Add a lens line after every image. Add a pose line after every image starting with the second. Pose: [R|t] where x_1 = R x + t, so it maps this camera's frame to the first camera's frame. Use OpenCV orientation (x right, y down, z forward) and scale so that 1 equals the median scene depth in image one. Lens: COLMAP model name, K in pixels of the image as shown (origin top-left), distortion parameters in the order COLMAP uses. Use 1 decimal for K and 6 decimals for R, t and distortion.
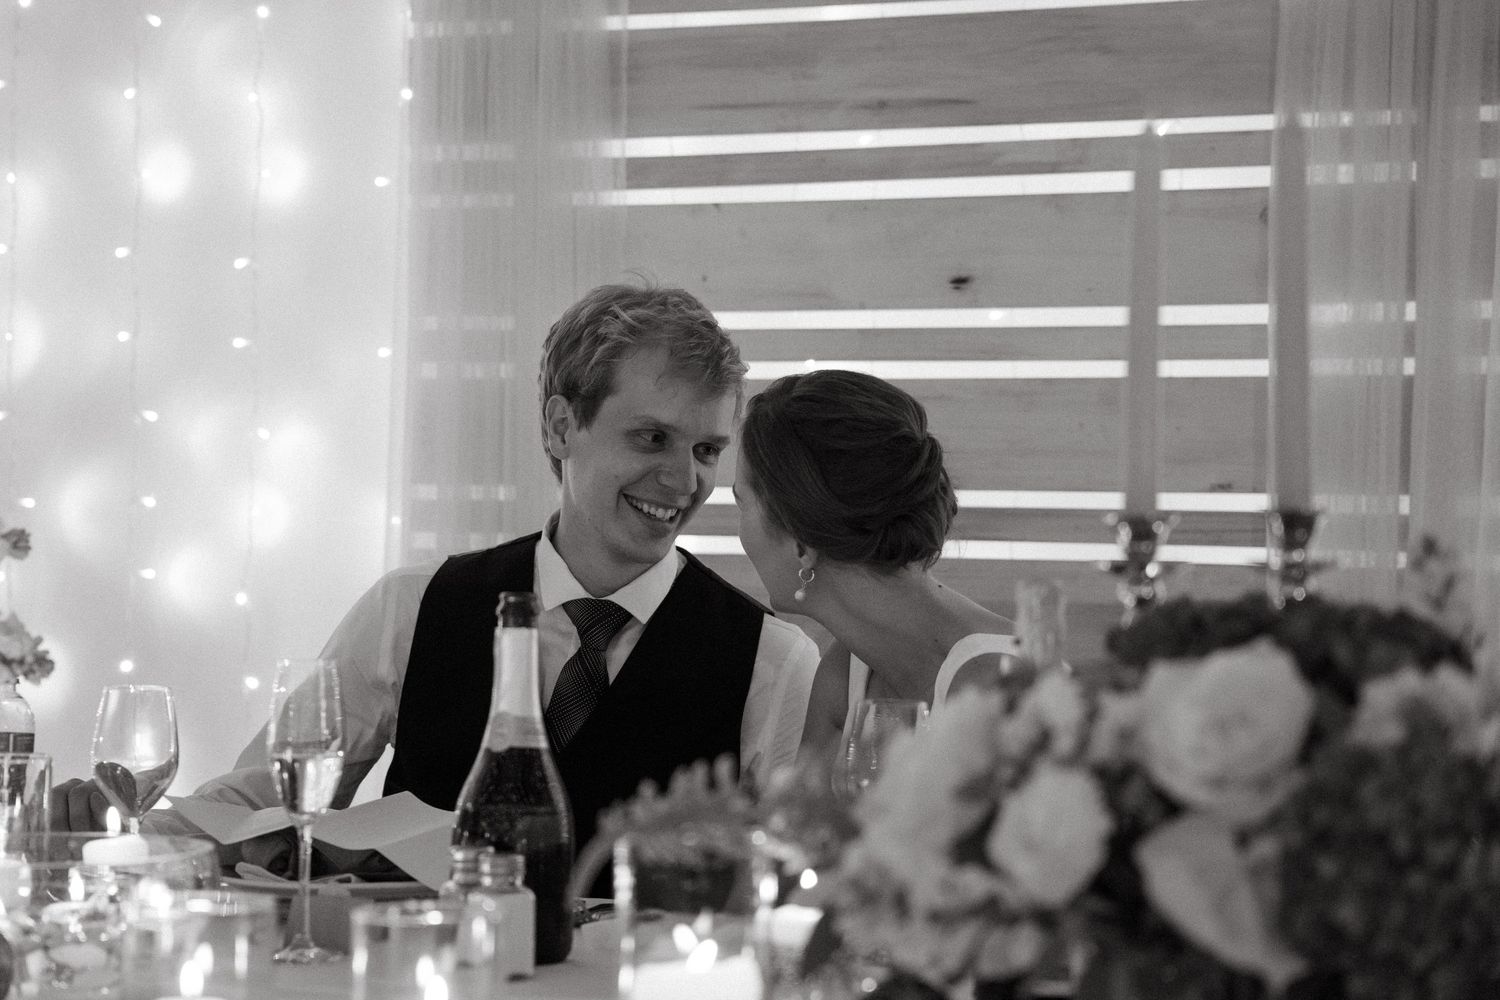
lens RADIAL K [[2888.7, 0, 750.2], [0, 2888.7, 501.6], [0, 0, 1]] dist [0.085689, 0.000000]
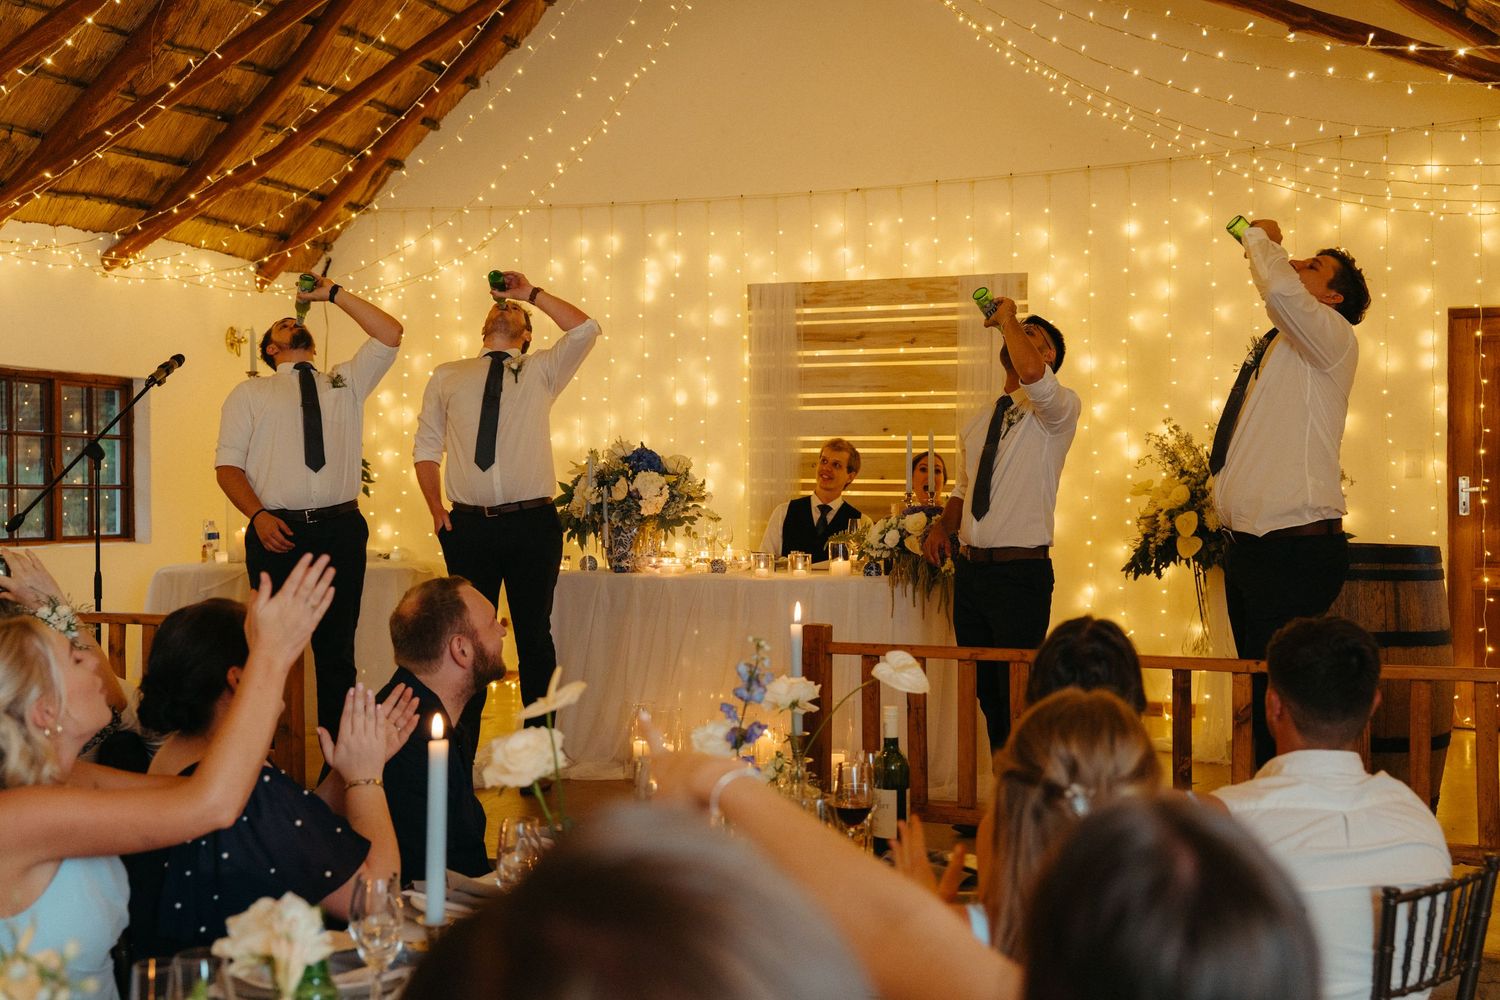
lens RADIAL K [[1596.2, 0, 749.5], [0, 1596.2, 498.3], [0, 0, 1]] dist [-0.002731, 0.000000]
pose [[0.999631, -0.010585, -0.025022, -0.067740], [0.011329, 0.999492, 0.029785, -0.048217], [0.024694, -0.030058, 0.999243, -1.332152]]
